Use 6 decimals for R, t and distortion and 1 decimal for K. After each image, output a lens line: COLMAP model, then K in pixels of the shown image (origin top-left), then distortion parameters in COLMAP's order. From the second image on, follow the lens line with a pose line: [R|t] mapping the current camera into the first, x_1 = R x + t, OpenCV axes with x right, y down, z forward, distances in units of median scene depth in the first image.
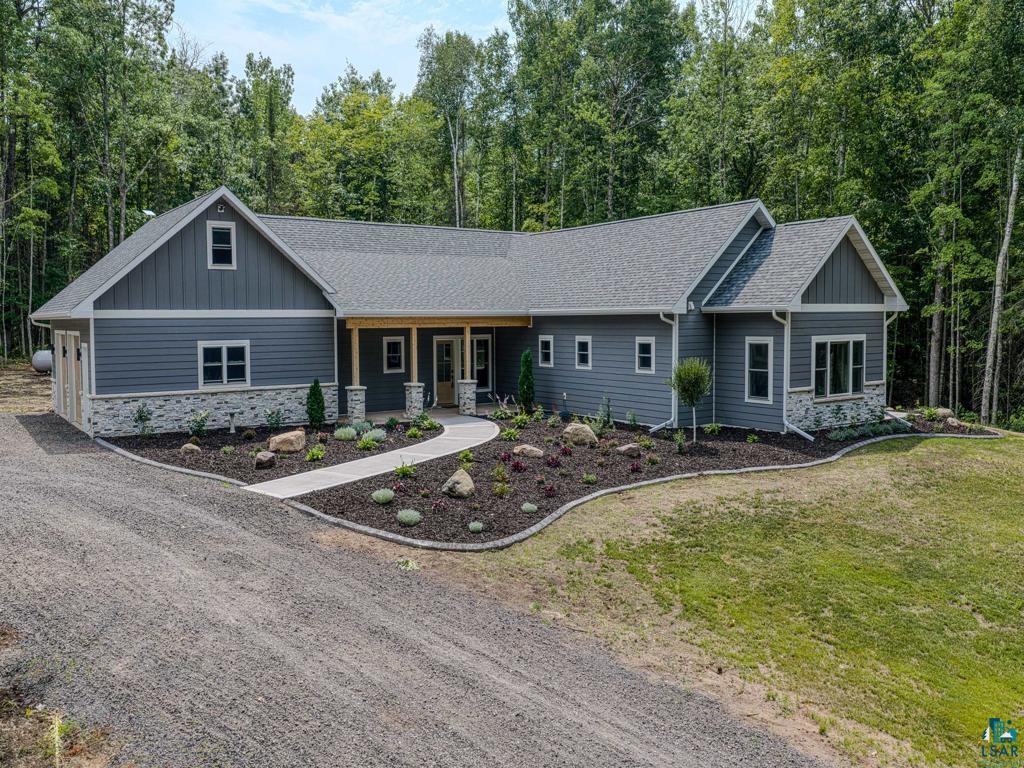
lens RADIAL K [[837.0, 0, 513.0], [0, 837.0, 352.5], [0, 0, 1]] dist [0.030162, -0.008826]
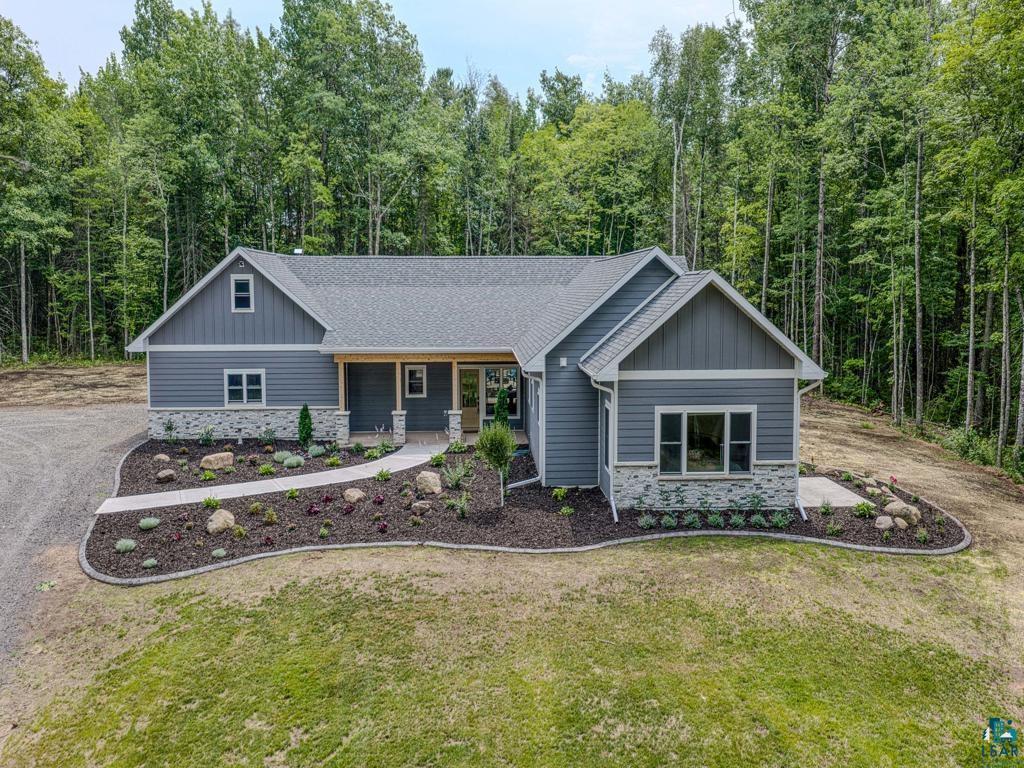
lens RADIAL K [[833.9, 0, 509.6], [0, 833.9, 345.0], [0, 0, 1]] dist [0.053011, -0.047770]
pose [[0.846522, 0.042000, -0.530694, 0.661243], [-0.026424, 0.998969, 0.036910, -0.107822], [0.531697, -0.017222, 0.846759, 0.153803]]
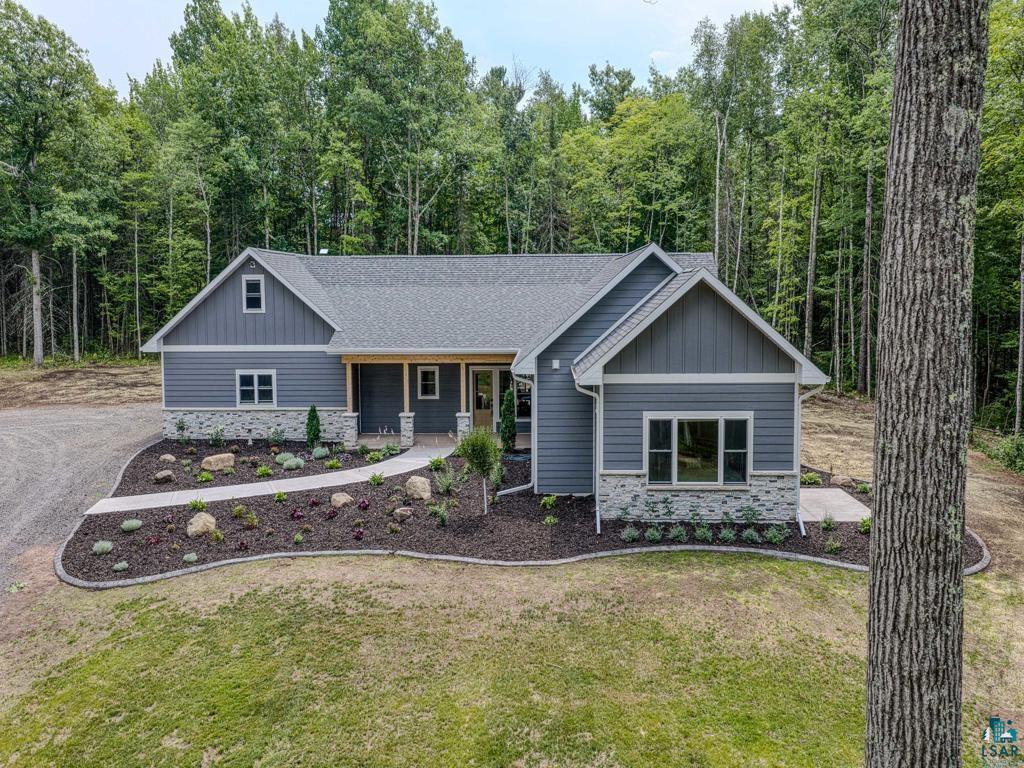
lens RADIAL K [[833.9, 0, 509.6], [0, 833.9, 345.0], [0, 0, 1]] dist [0.053011, -0.047770]
pose [[0.798602, 0.043581, -0.600280, 0.714684], [-0.024418, 0.998900, 0.040035, -0.111231], [0.601364, -0.017314, 0.798788, 0.233745]]
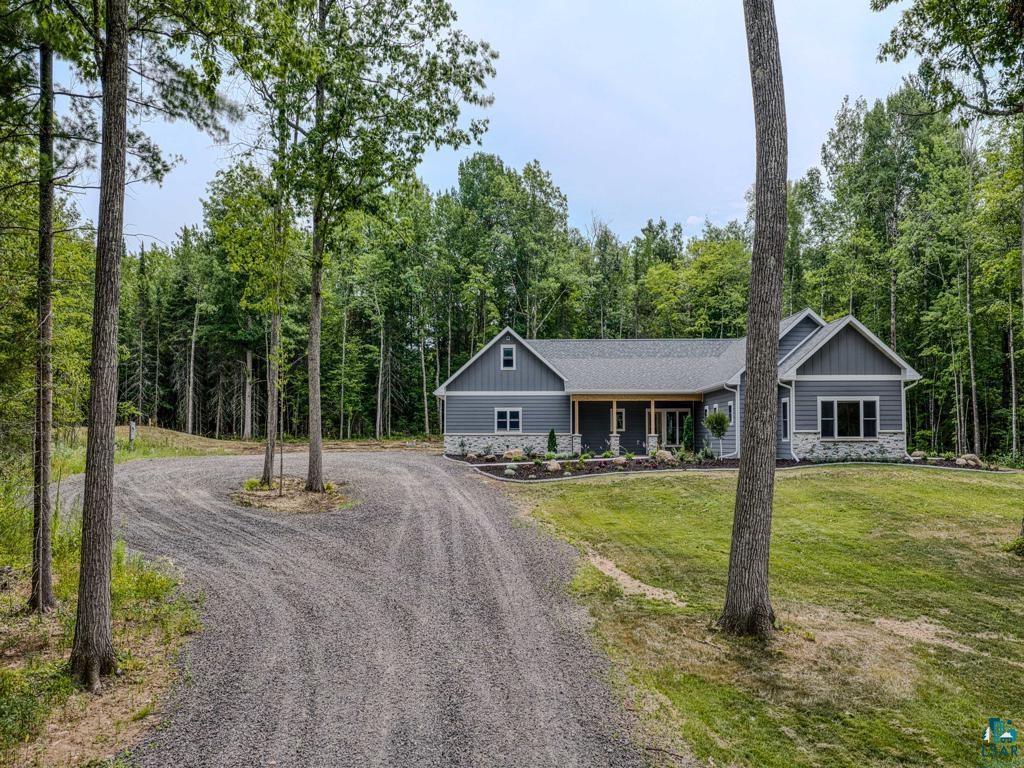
lens RADIAL K [[834.1, 0, 510.4], [0, 834.1, 405.2], [0, 0, 1]] dist [0.032482, -0.004194]
pose [[0.820265, -0.016918, -0.571733, 0.725475], [-0.030091, 0.996902, -0.072670, 0.115720], [0.571191, 0.076812, 0.817215, -0.514341]]
